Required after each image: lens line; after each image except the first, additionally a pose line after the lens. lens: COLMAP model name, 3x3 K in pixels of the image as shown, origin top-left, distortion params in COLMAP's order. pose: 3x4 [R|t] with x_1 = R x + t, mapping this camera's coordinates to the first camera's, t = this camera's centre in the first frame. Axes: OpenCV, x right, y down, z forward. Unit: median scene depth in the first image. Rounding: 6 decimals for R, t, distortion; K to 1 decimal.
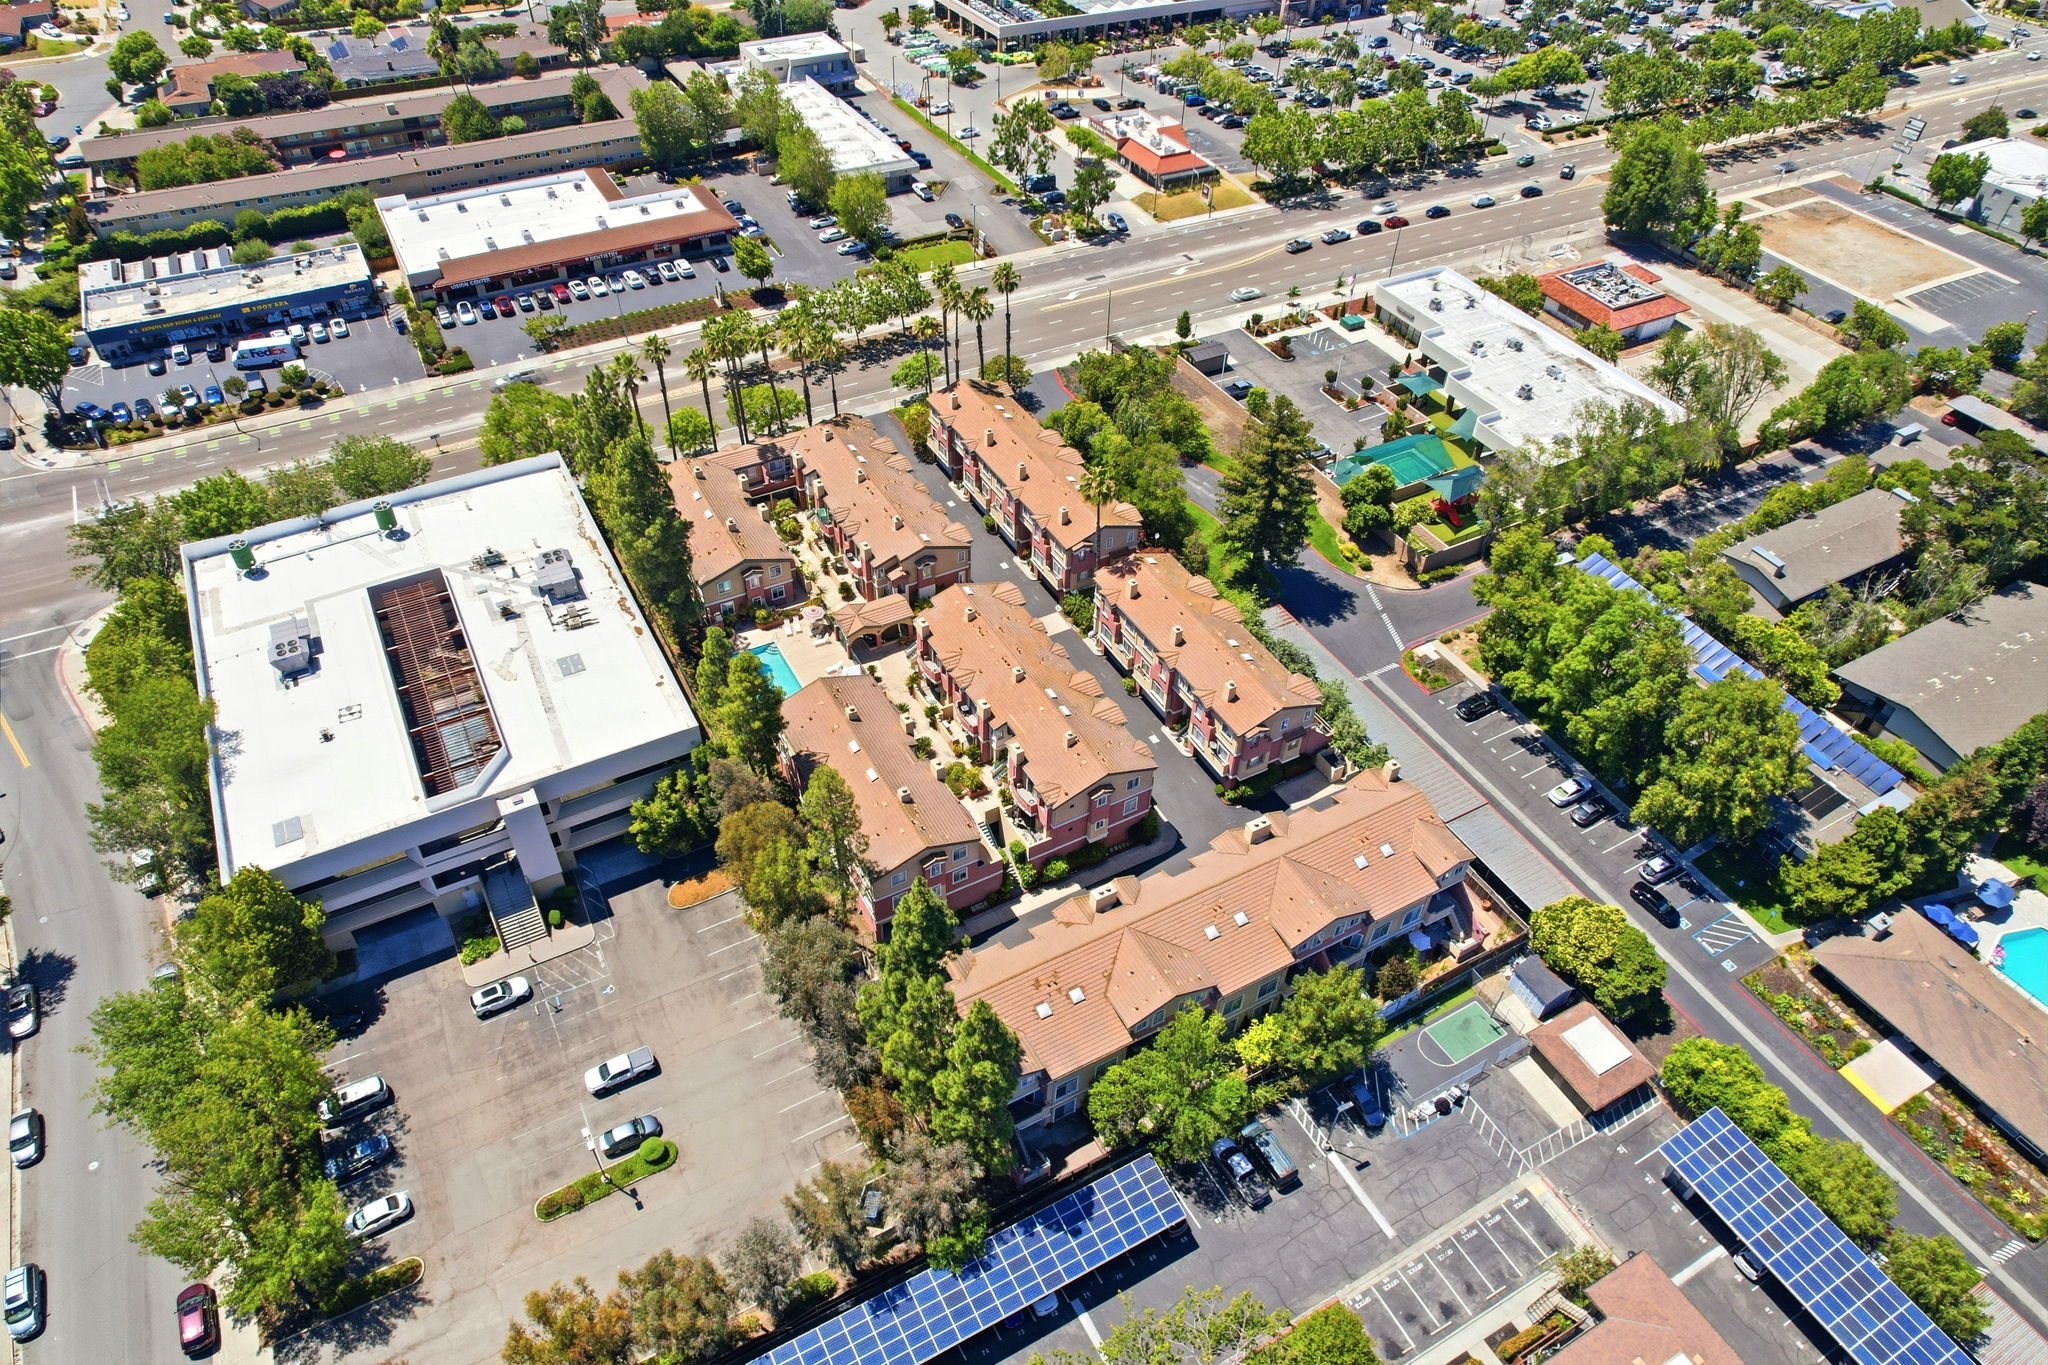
lens RADIAL K [[1307.8, 0, 1028.1], [0, 1307.8, 684.1], [0, 0, 1]] dist [-0.070822, 0.063438]
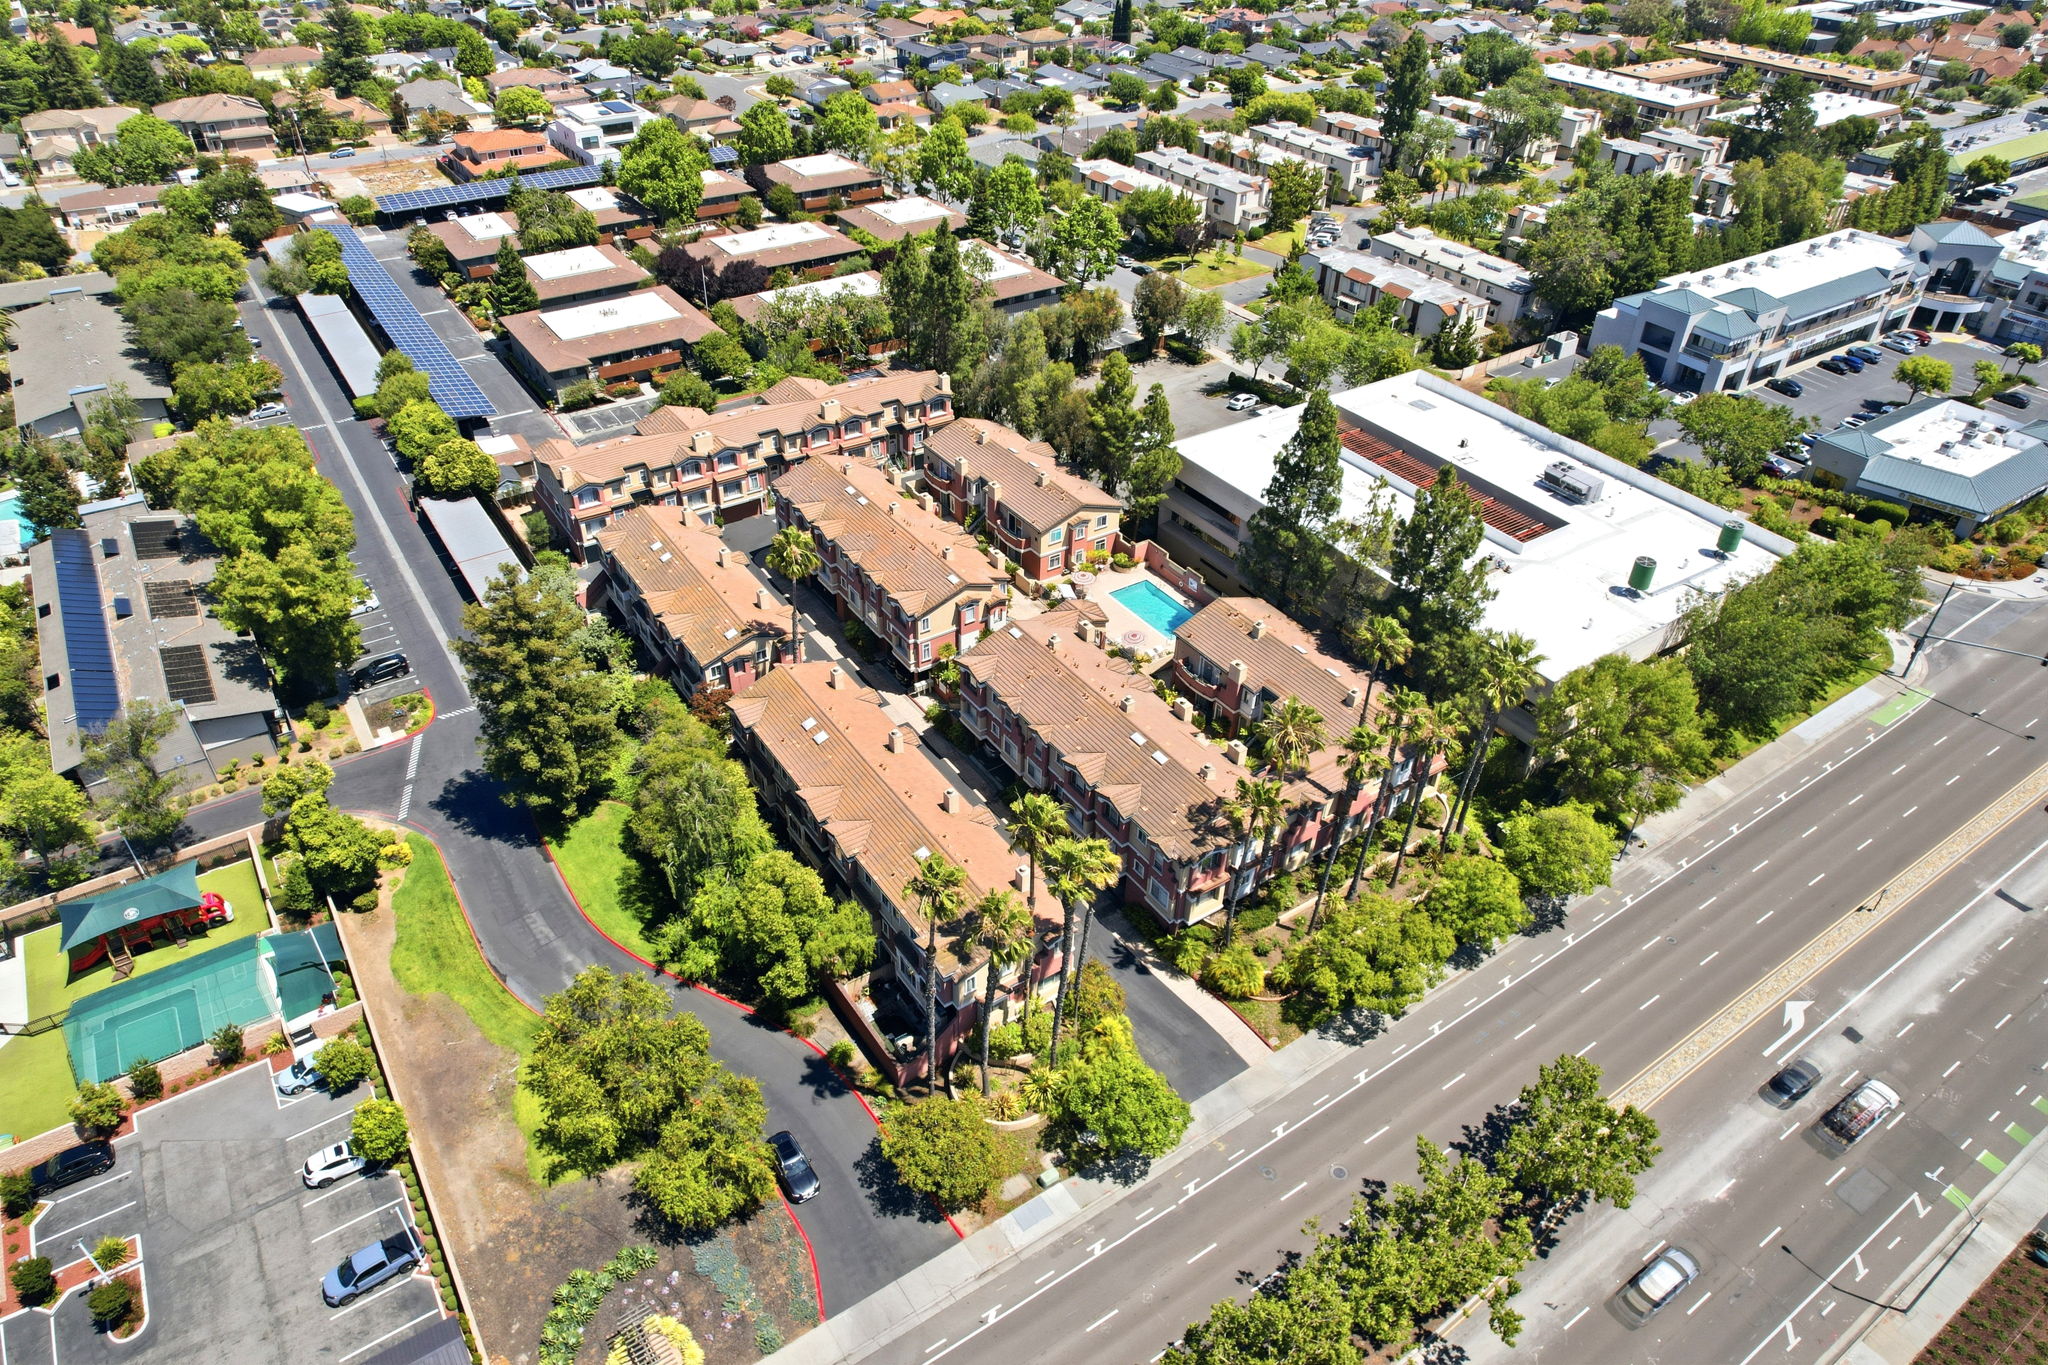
lens RADIAL K [[1307.8, 0, 1028.1], [0, 1307.8, 684.1], [0, 0, 1]] dist [-0.070822, 0.063438]
pose [[-0.994801, 0.015177, -0.100699, -0.003146], [-0.096202, 0.184275, 0.978155, -0.838007], [0.033402, 0.982757, -0.181857, 1.115562]]
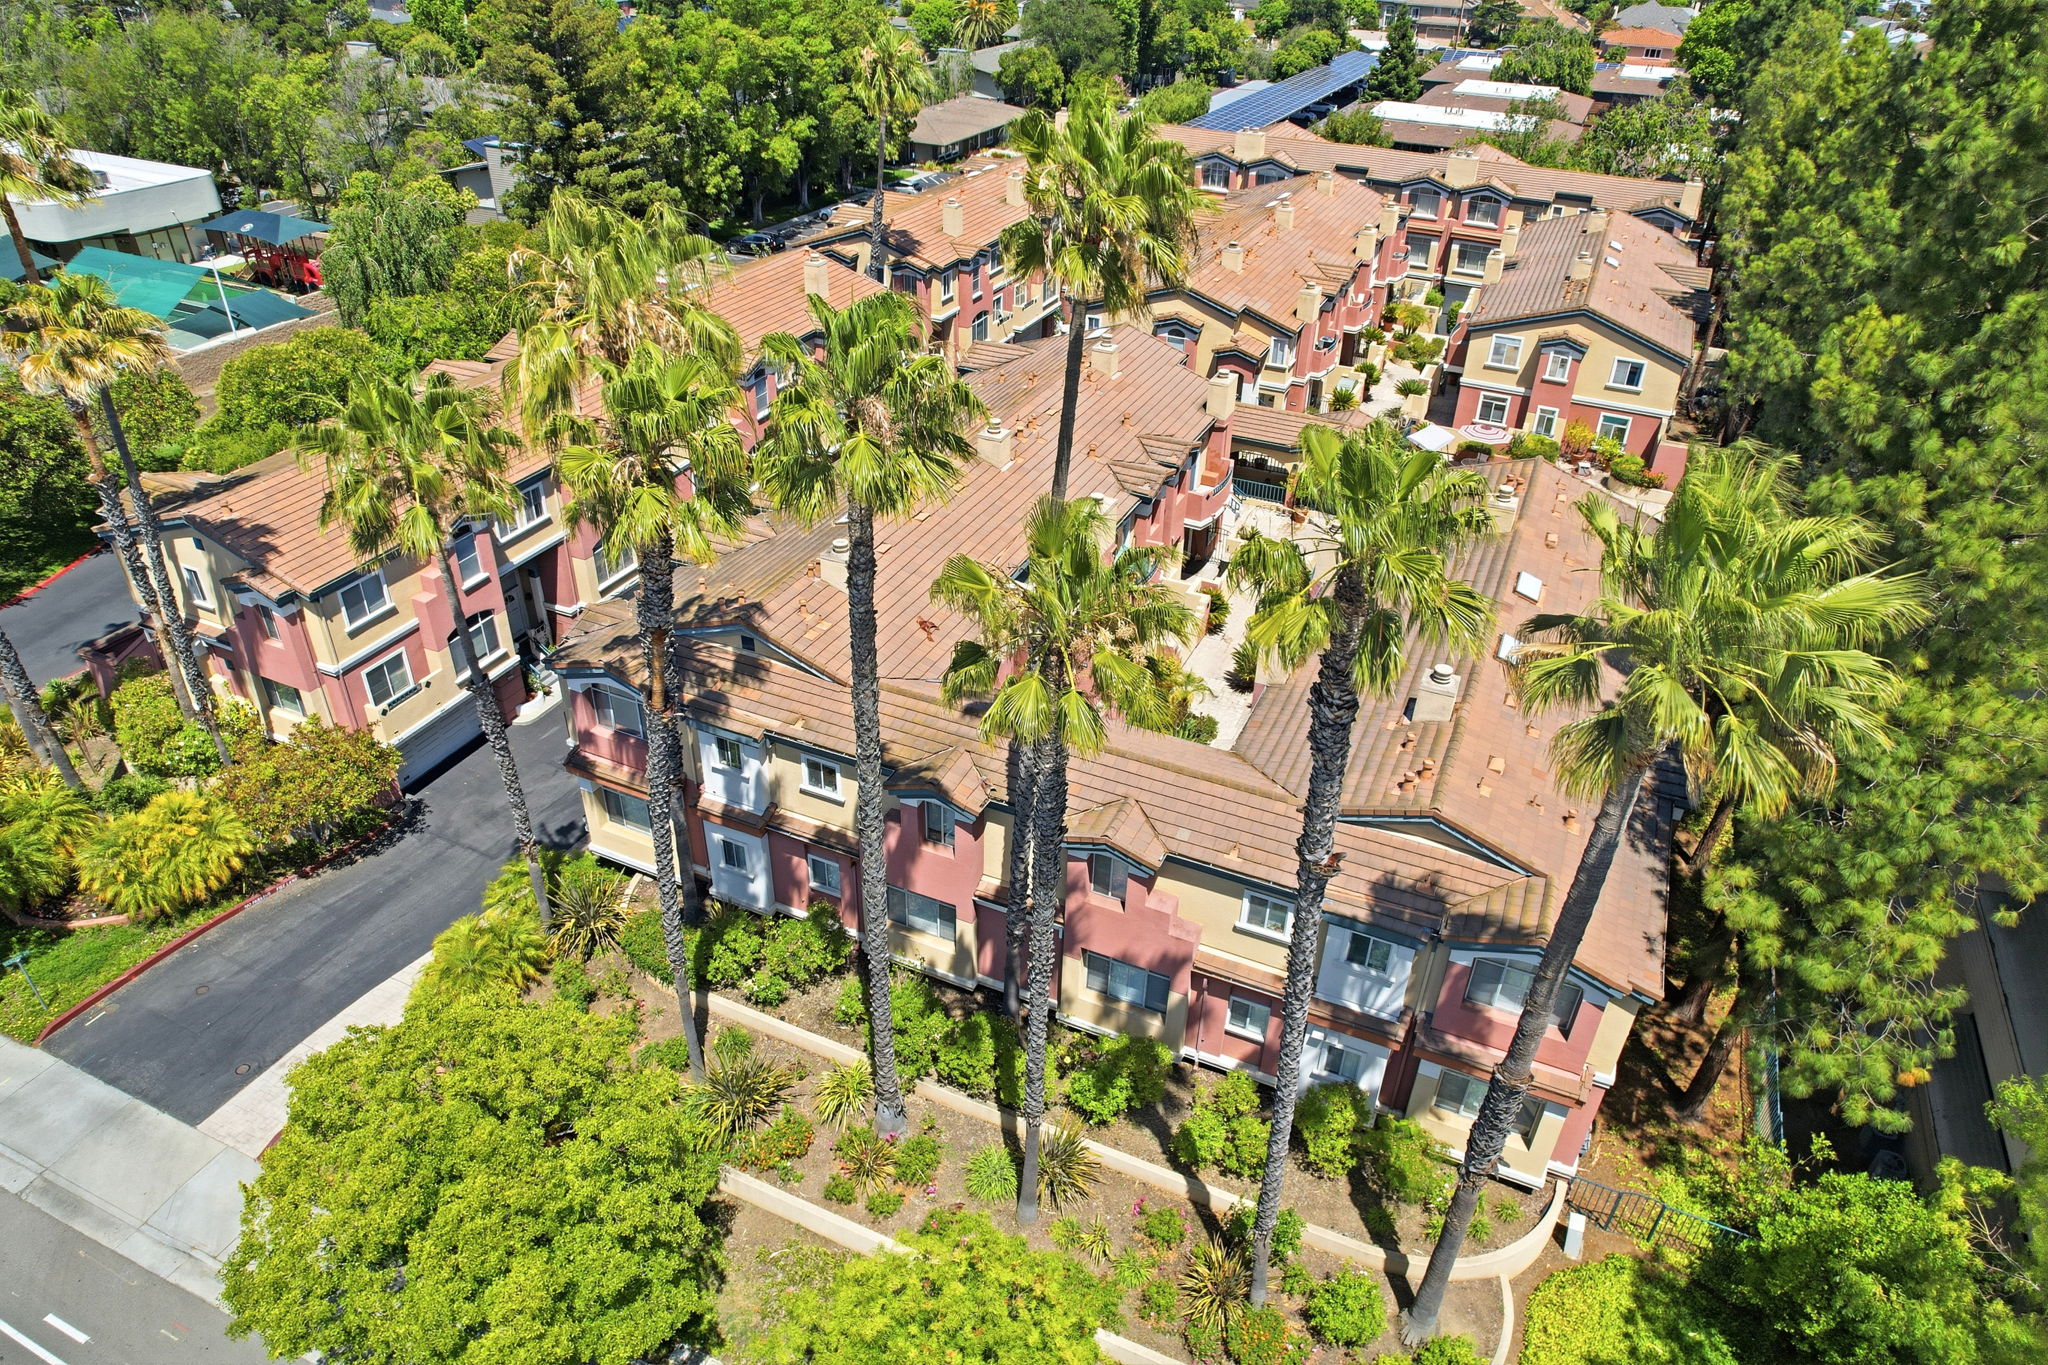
lens RADIAL K [[1307.8, 0, 1028.1], [0, 1307.8, 684.1], [0, 0, 1]] dist [-0.070822, 0.063438]
pose [[-0.595542, -0.468223, 0.652761, -0.349357], [0.518178, 0.397023, 0.757538, -0.354264], [-0.613858, 0.789393, 0.006179, 1.037539]]
